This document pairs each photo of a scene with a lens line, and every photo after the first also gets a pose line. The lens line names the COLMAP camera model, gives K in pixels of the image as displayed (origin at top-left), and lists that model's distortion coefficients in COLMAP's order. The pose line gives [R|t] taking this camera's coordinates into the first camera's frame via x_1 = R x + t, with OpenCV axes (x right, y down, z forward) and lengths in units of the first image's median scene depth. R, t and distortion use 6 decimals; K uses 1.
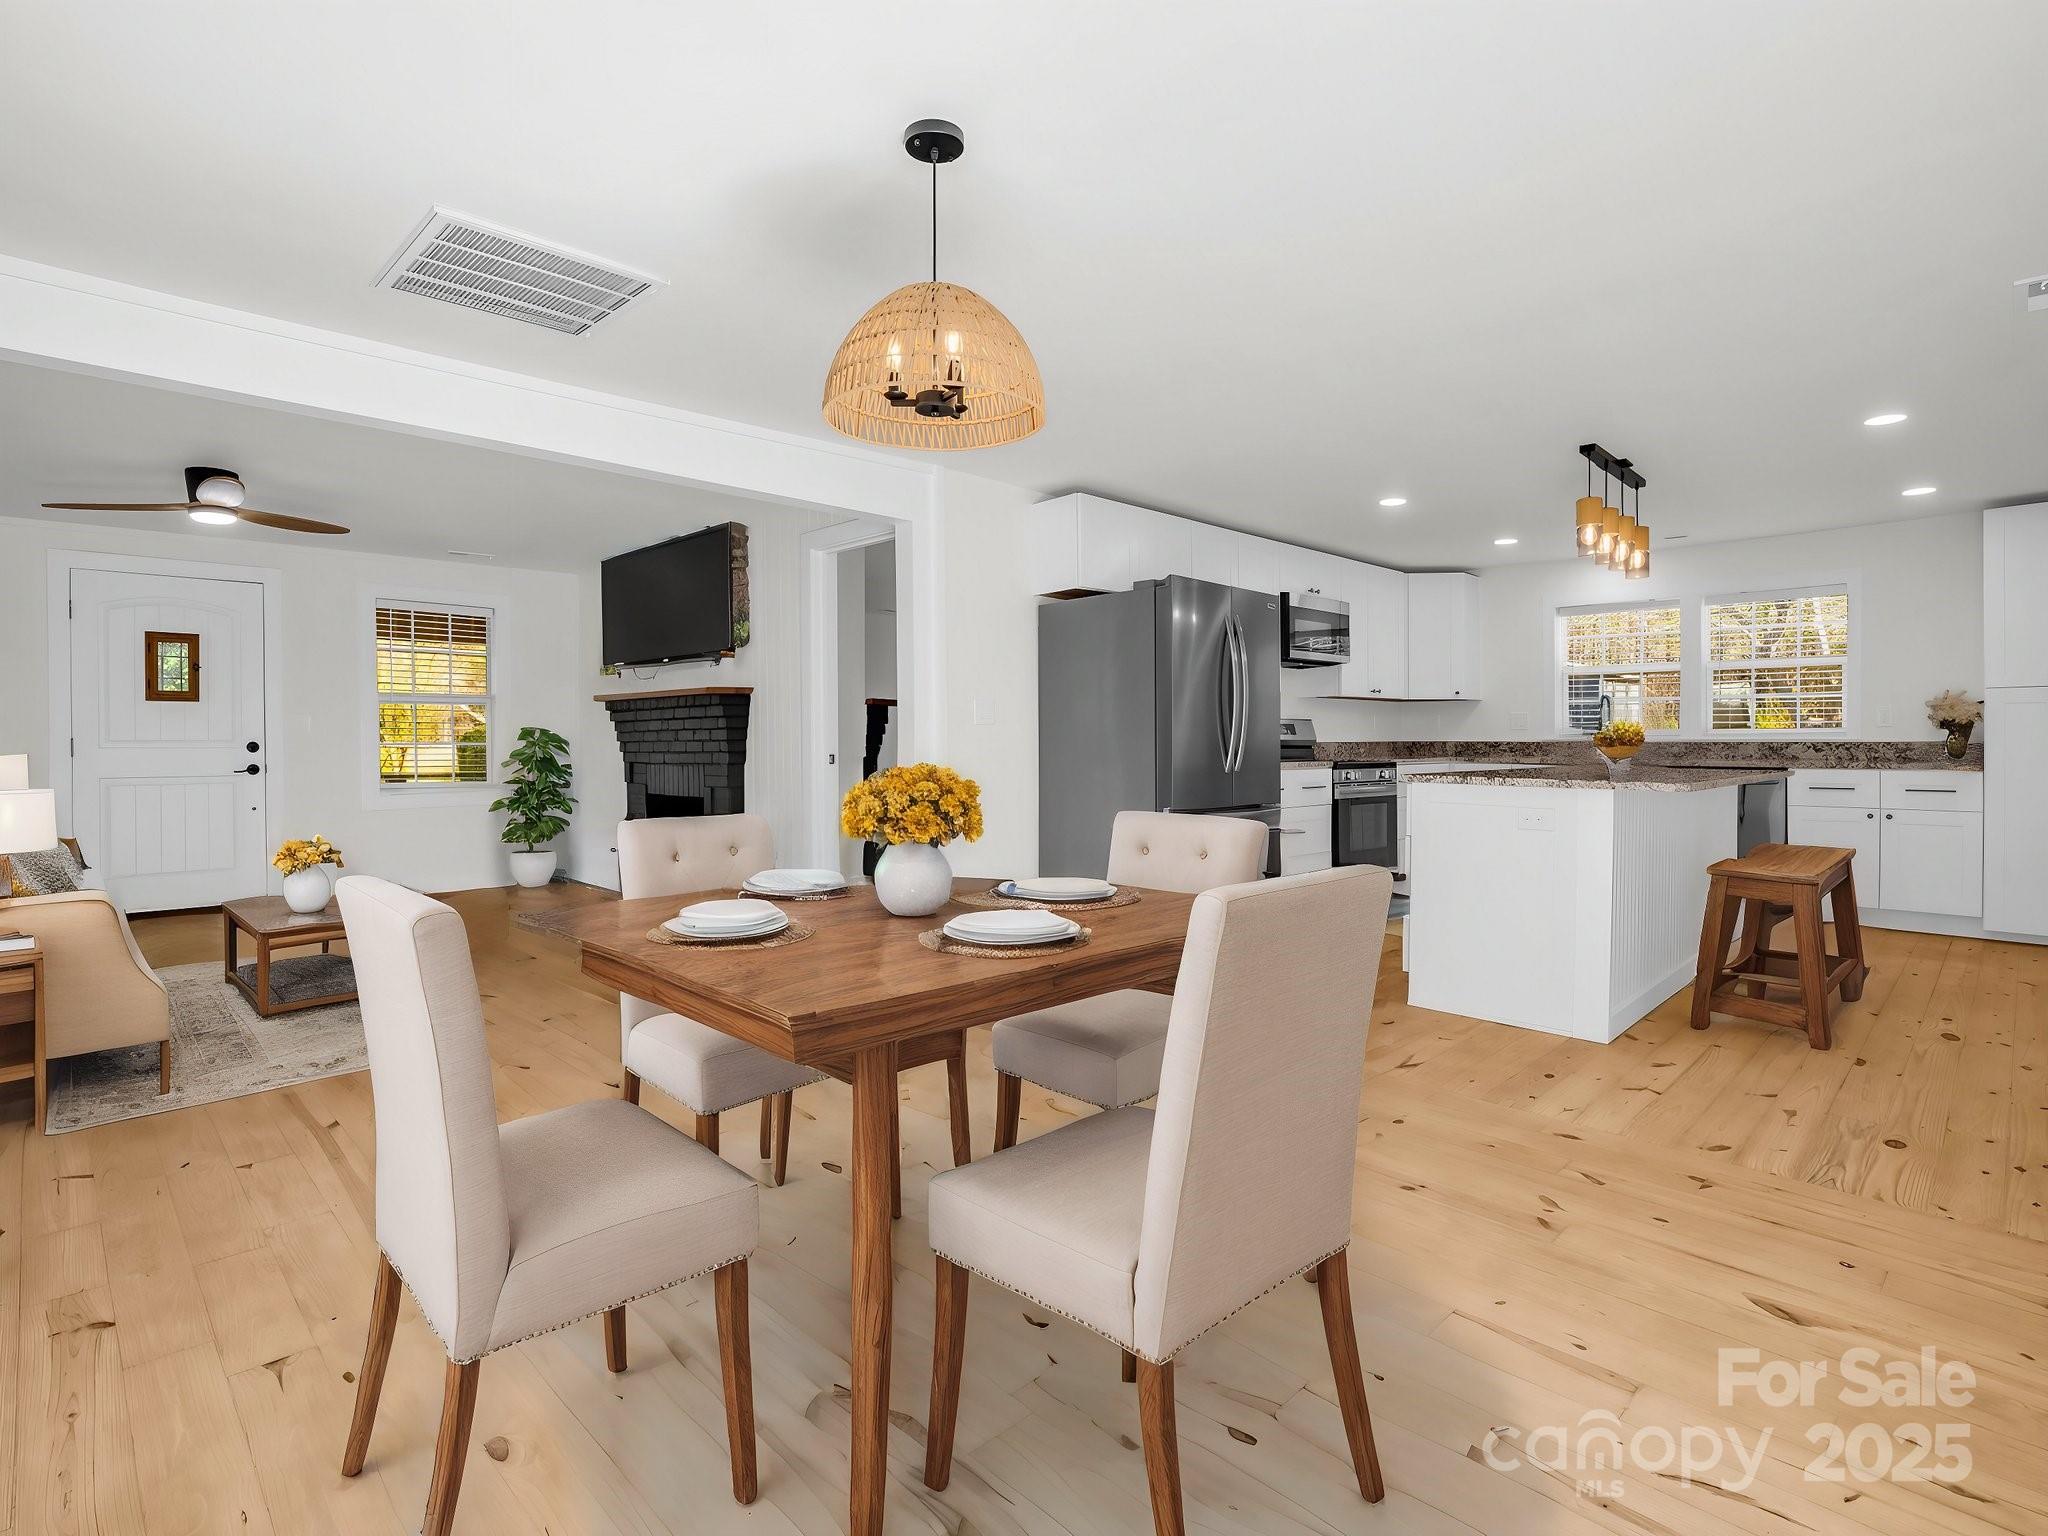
lens RADIAL K [[1016.4, 0, 1024.0], [0, 1016.4, 768.0], [0, 0, 1]] dist [-0.002625, -0.008364]
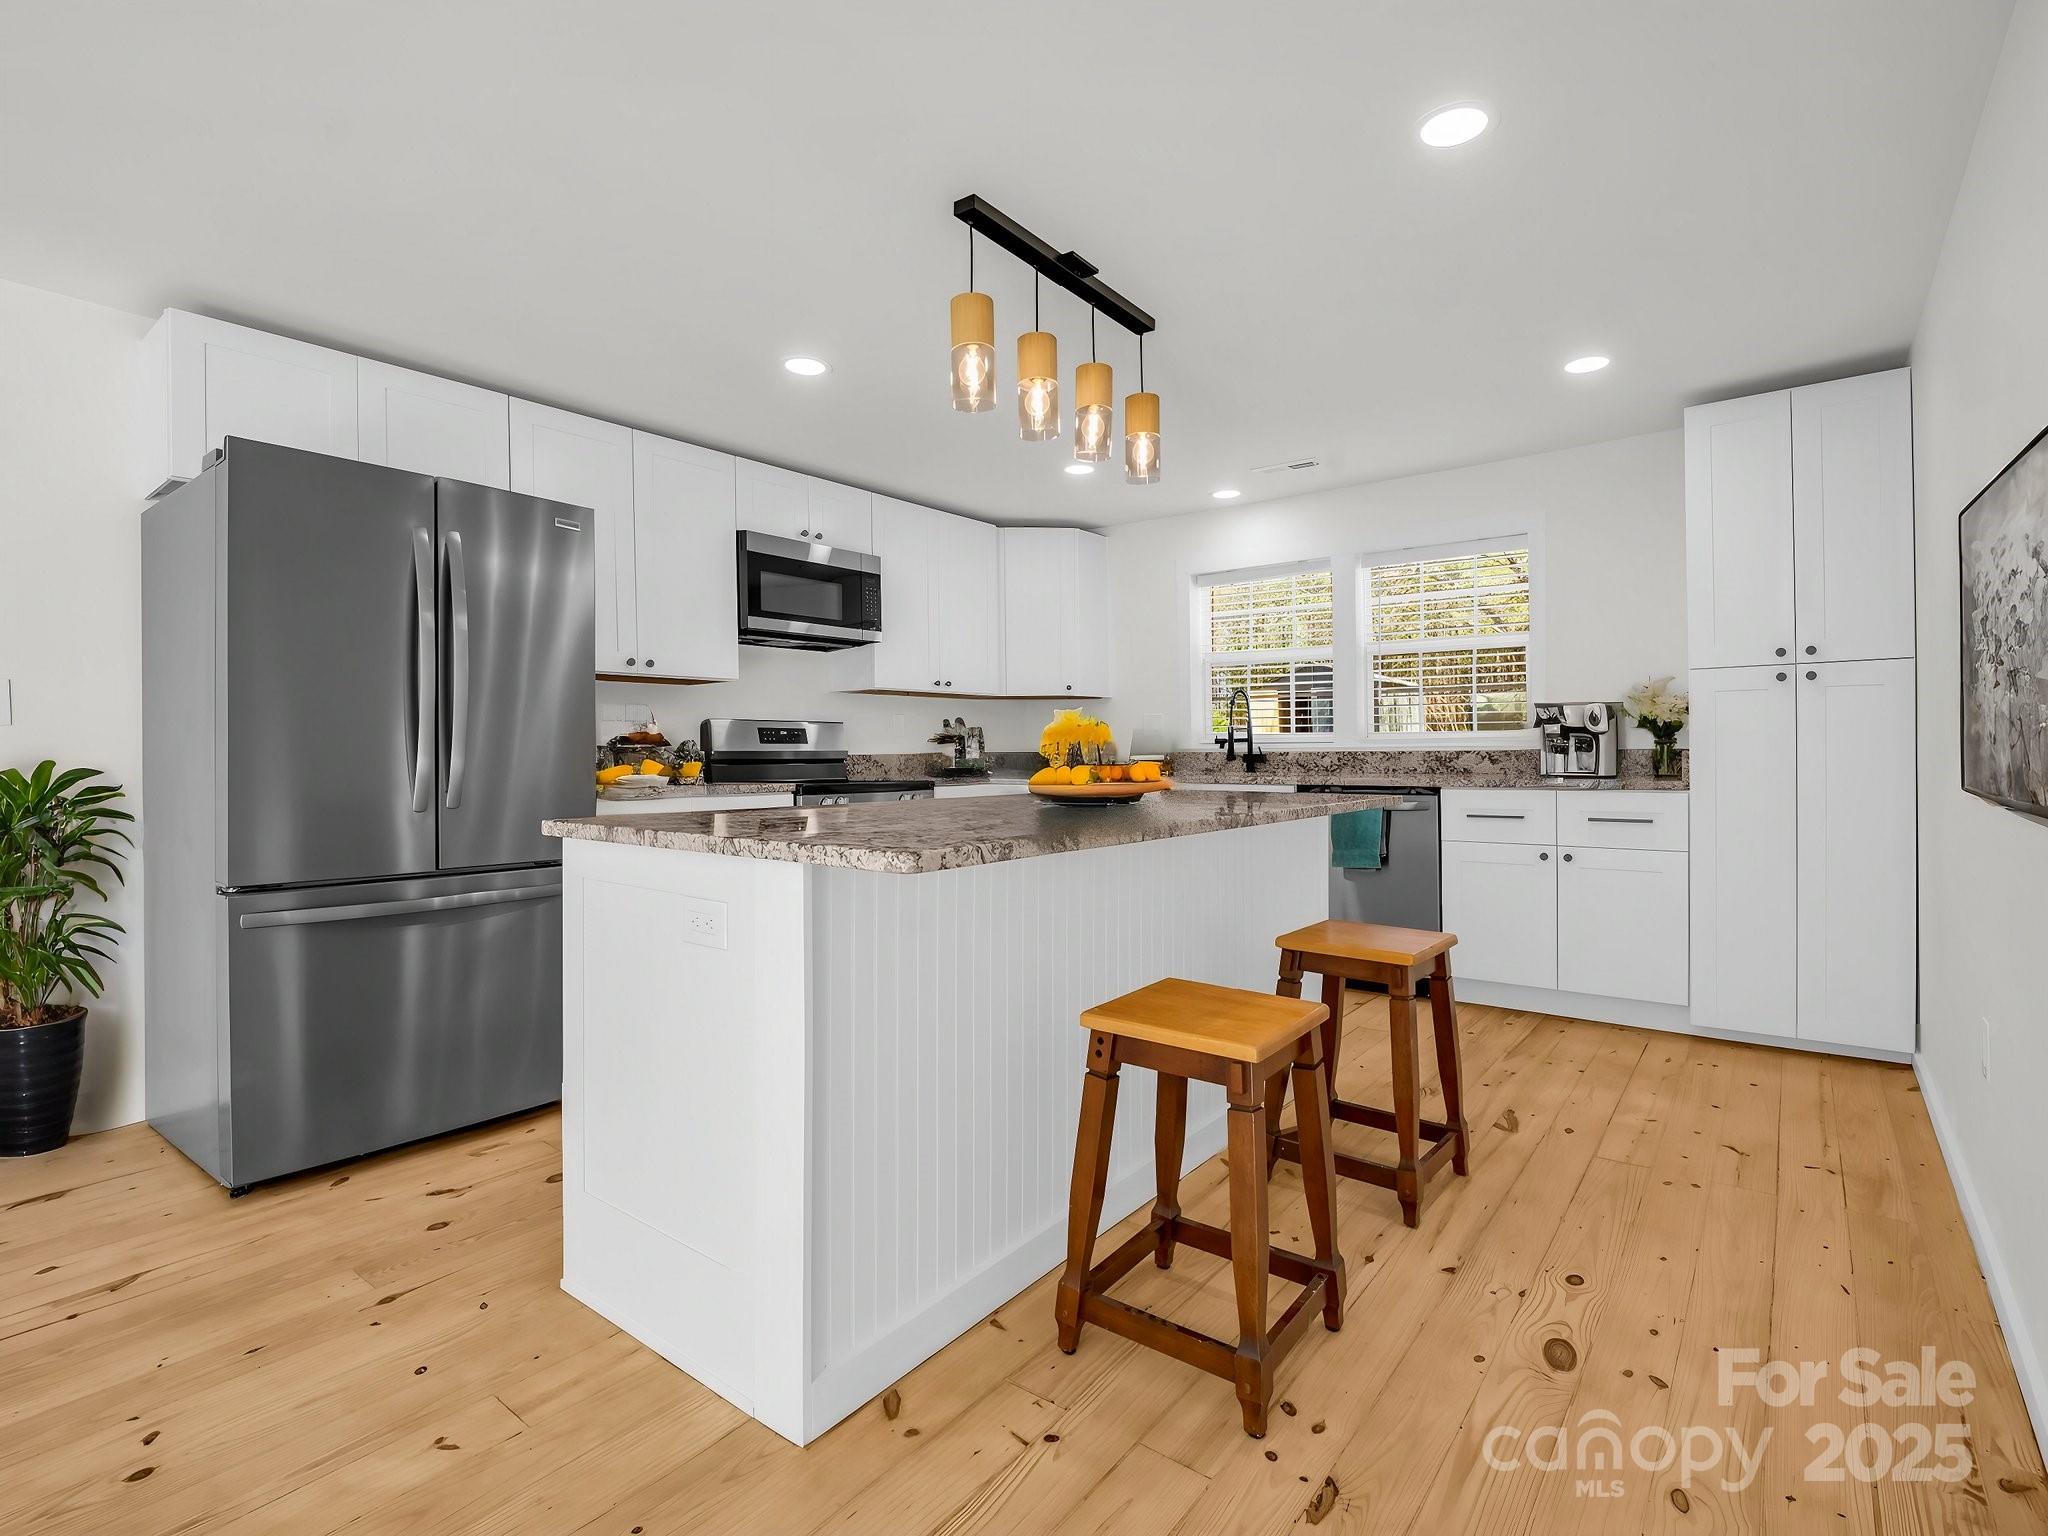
lens RADIAL K [[986.2, 0, 1019.3], [0, 986.2, 775.3], [0, 0, 1]] dist [-0.002341, -0.000469]
pose [[0.992924, -0.006551, 0.118574, 0.376843], [0.006926, 0.999972, -0.002749, -0.008707], [-0.118553, 0.003551, 0.992941, 0.347115]]
